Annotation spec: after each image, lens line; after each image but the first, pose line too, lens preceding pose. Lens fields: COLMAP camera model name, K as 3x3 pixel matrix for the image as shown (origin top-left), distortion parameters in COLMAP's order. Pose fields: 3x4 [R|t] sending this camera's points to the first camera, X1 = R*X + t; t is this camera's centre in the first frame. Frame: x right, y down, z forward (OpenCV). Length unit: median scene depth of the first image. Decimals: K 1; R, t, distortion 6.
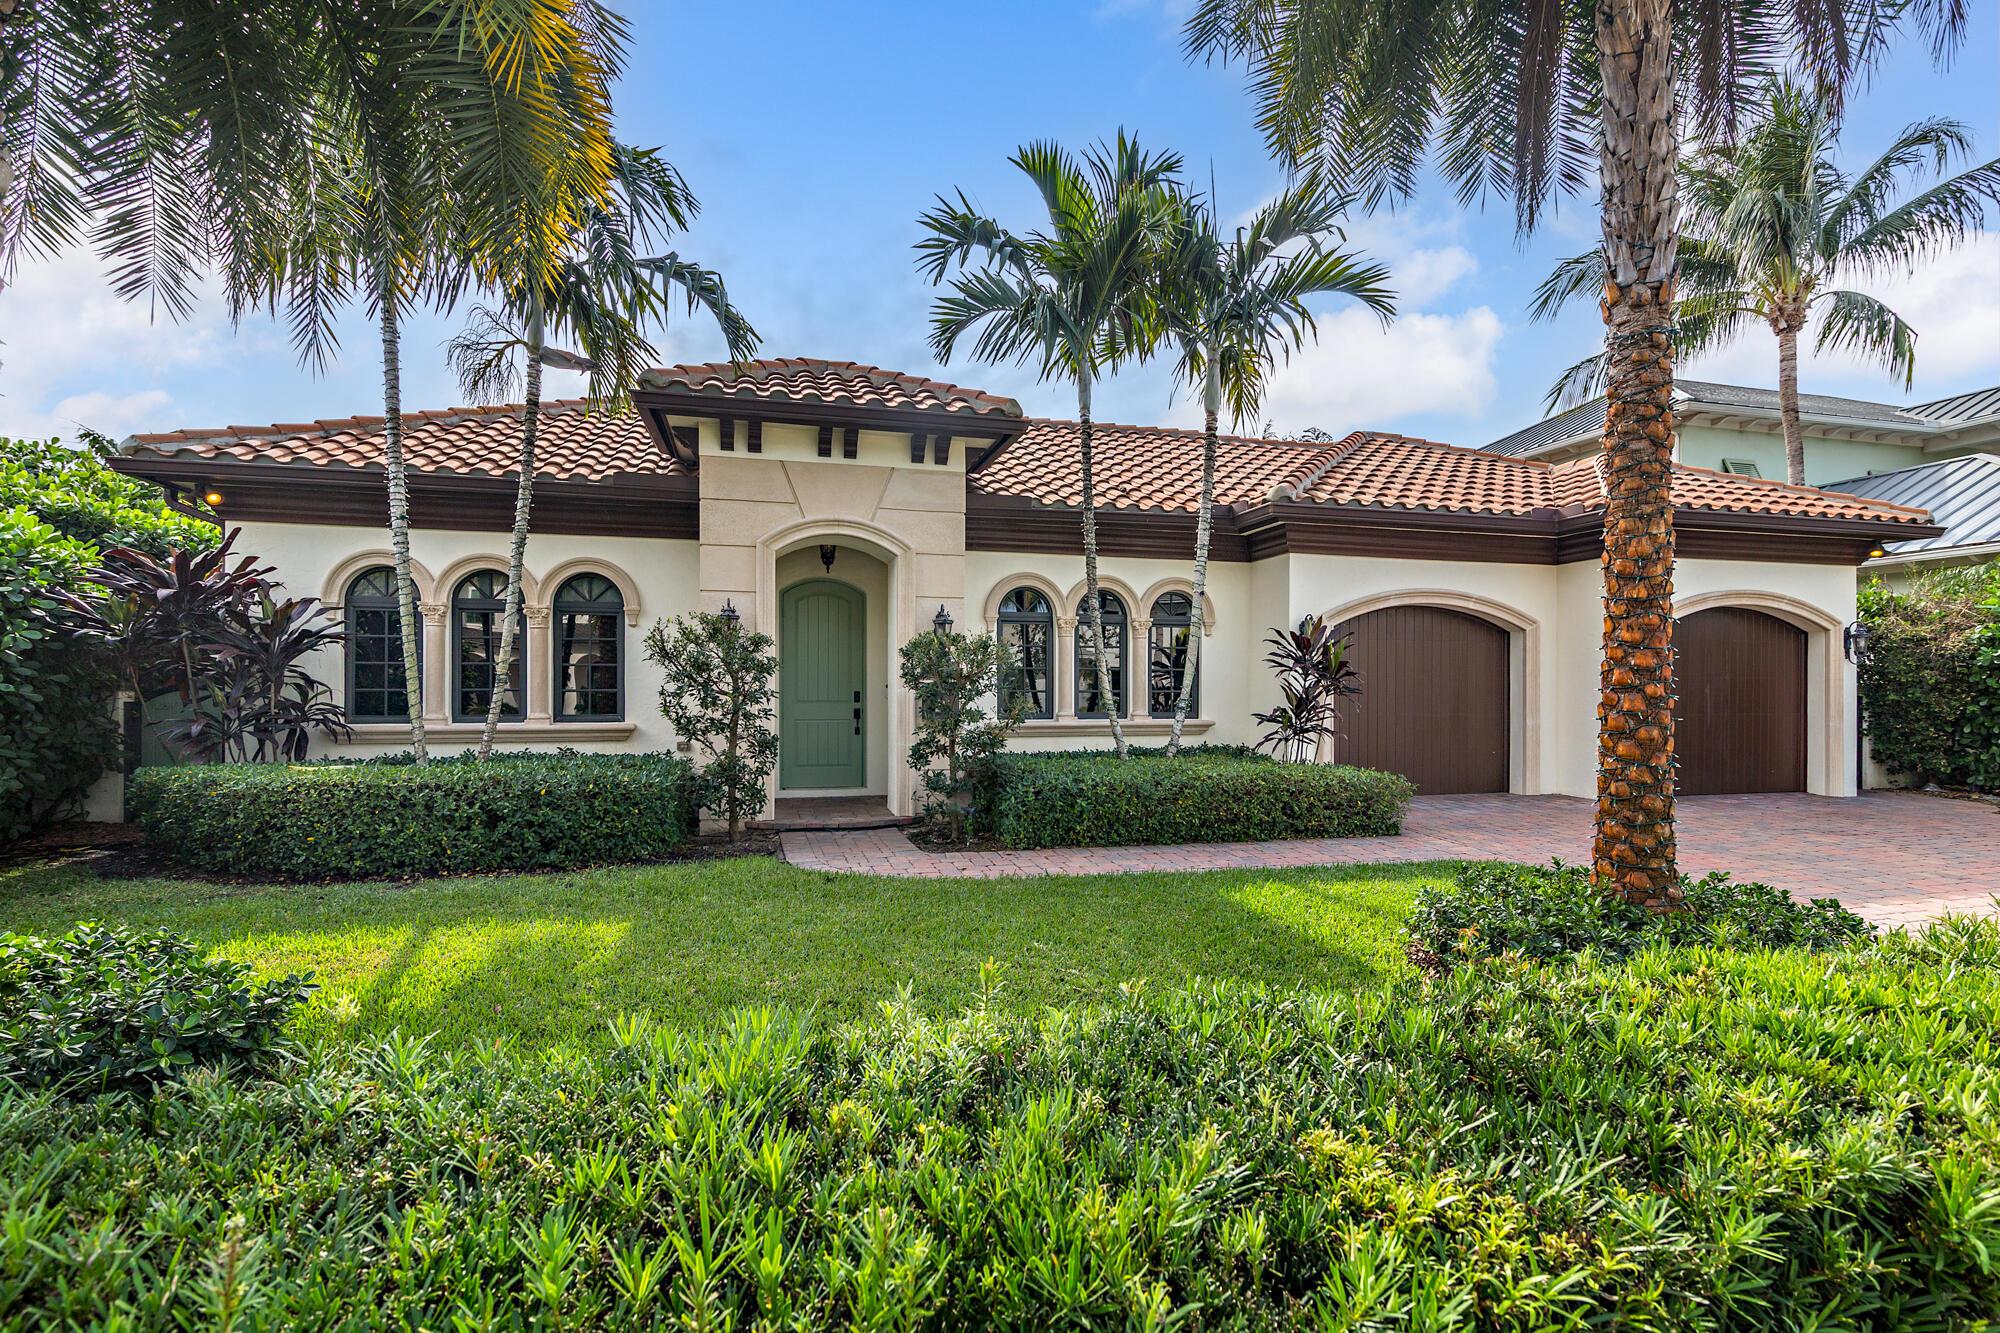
lens RADIAL K [[909.3, 0, 1003.5], [0, 909.3, 676.7], [0, 0, 1]] dist [0.002776, -0.000651]
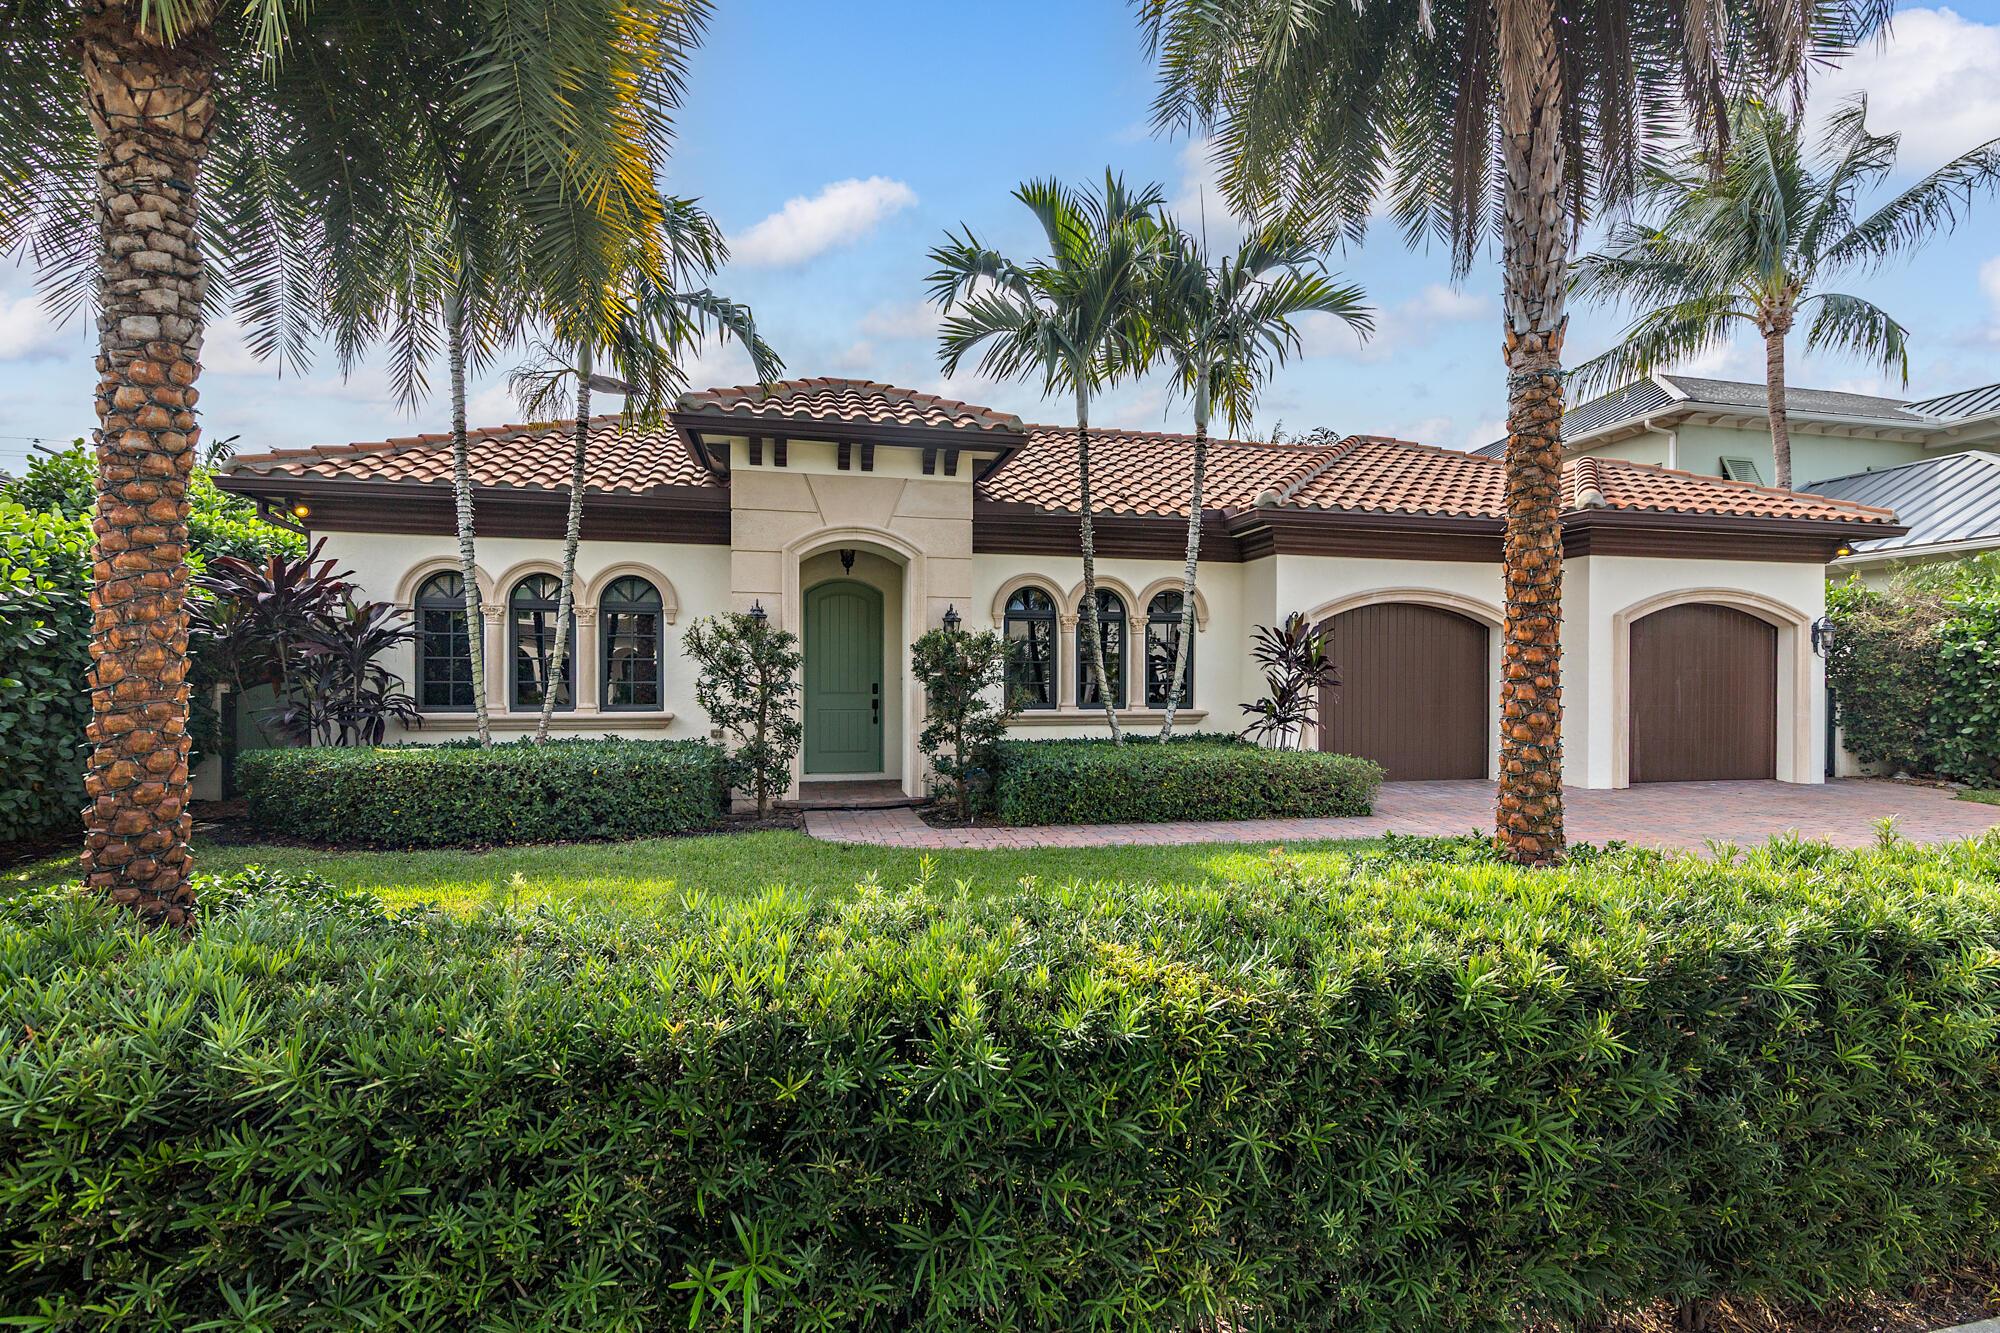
lens RADIAL K [[895.4, 0, 1001.6], [0, 895.4, 671.6], [0, 0, 1]] dist [0.002290, 0.000433]
pose [[0.999627, -0.000588, -0.027319, 0.022857], [0.000648, 0.999997, 0.002165, -0.000515], [0.027318, -0.002181, 0.999624, -0.075382]]
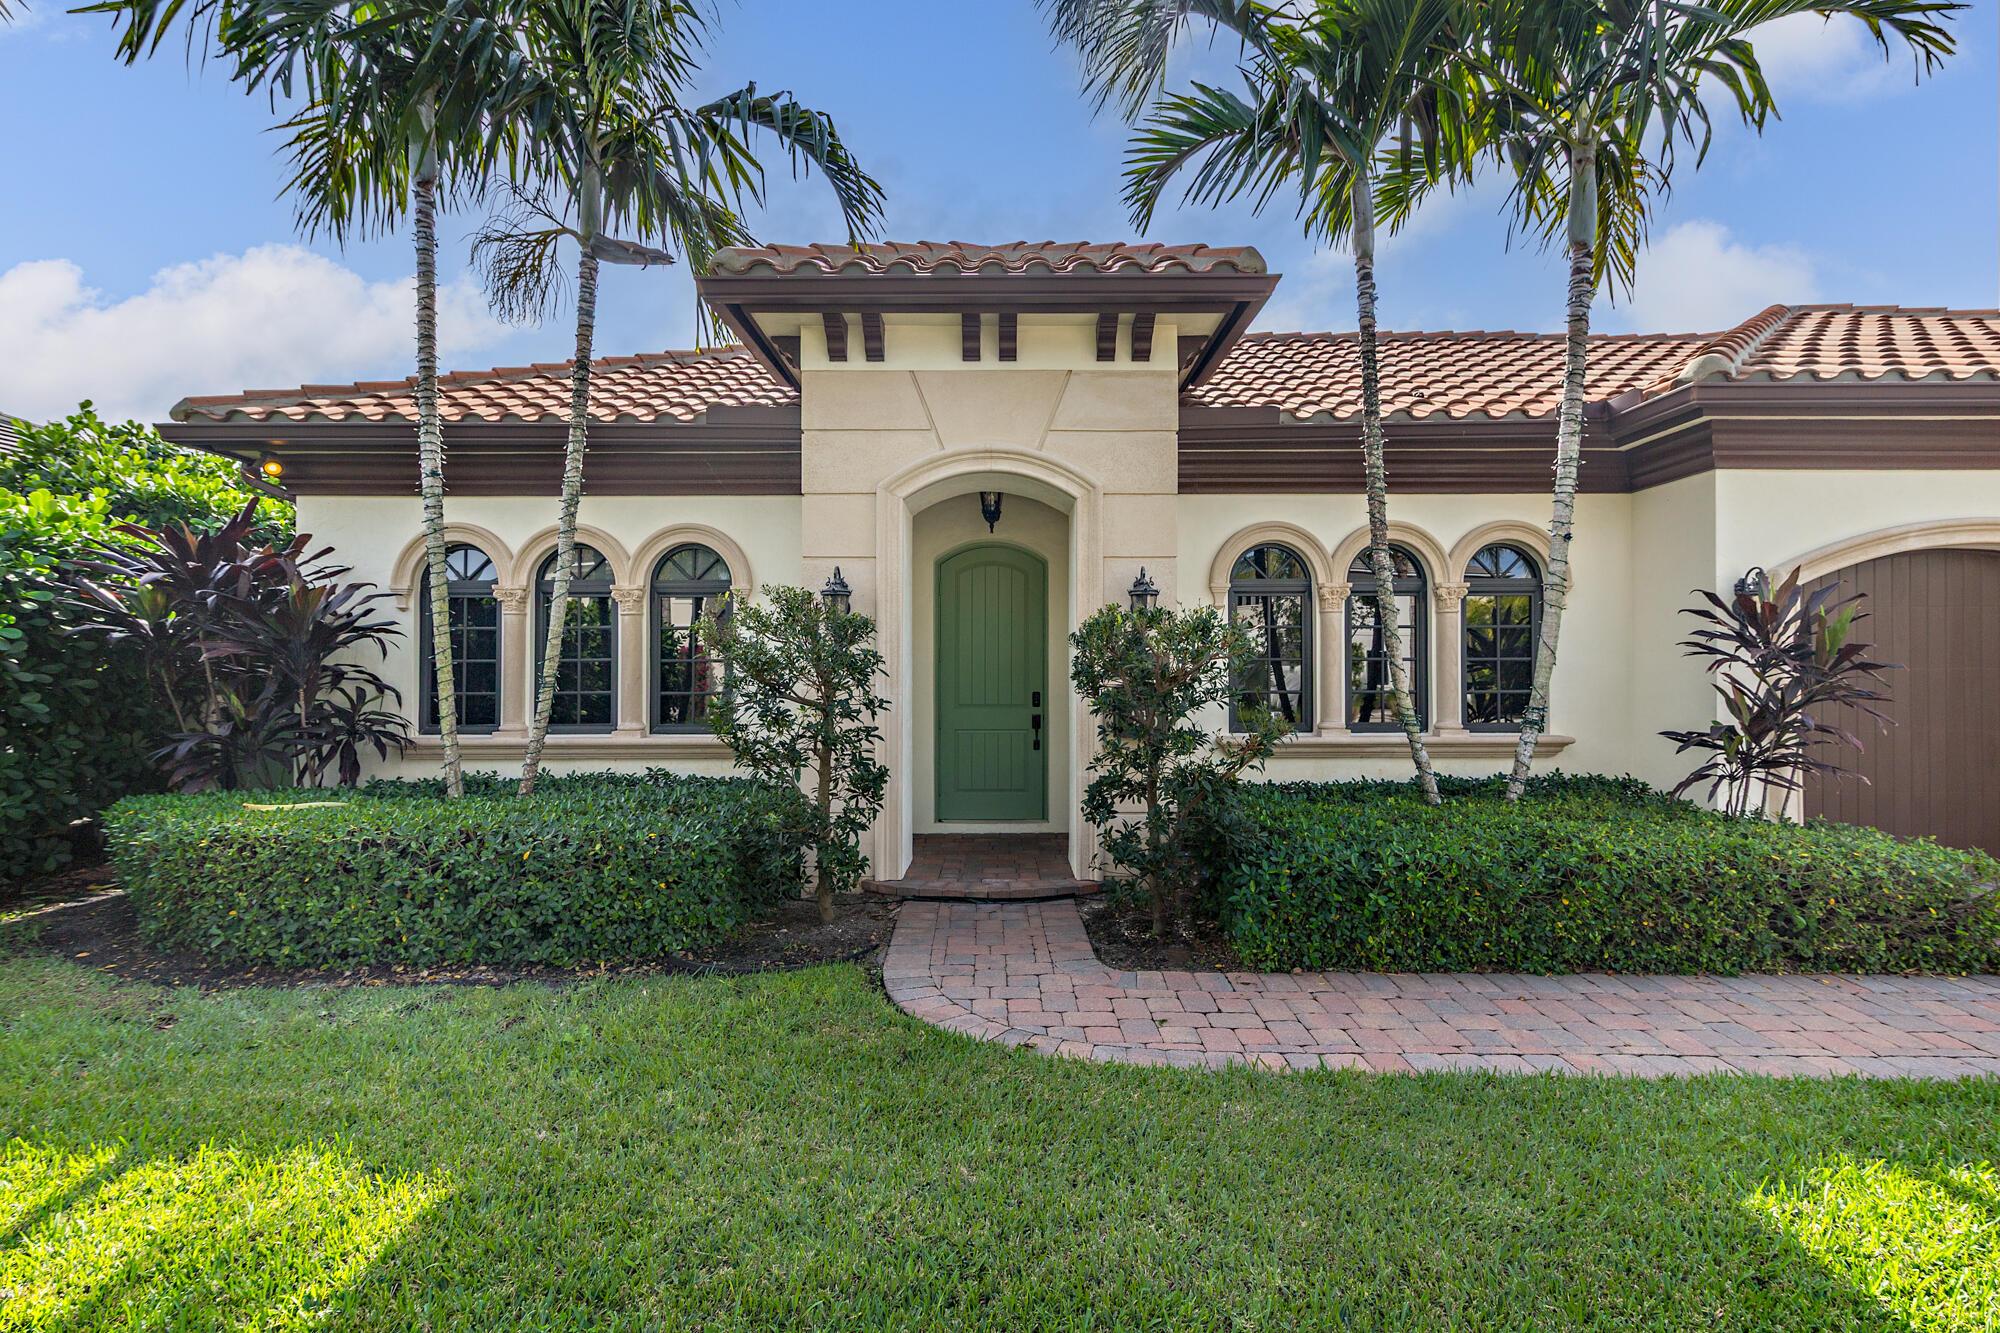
lens RADIAL K [[909.3, 0, 1003.5], [0, 909.3, 676.7], [0, 0, 1]] dist [0.002776, -0.000651]
pose [[0.967116, -0.003288, -0.254316, 0.003800], [0.007221, 0.999868, 0.014532, -0.009020], [0.254235, -0.015890, 0.967012, 0.325820]]
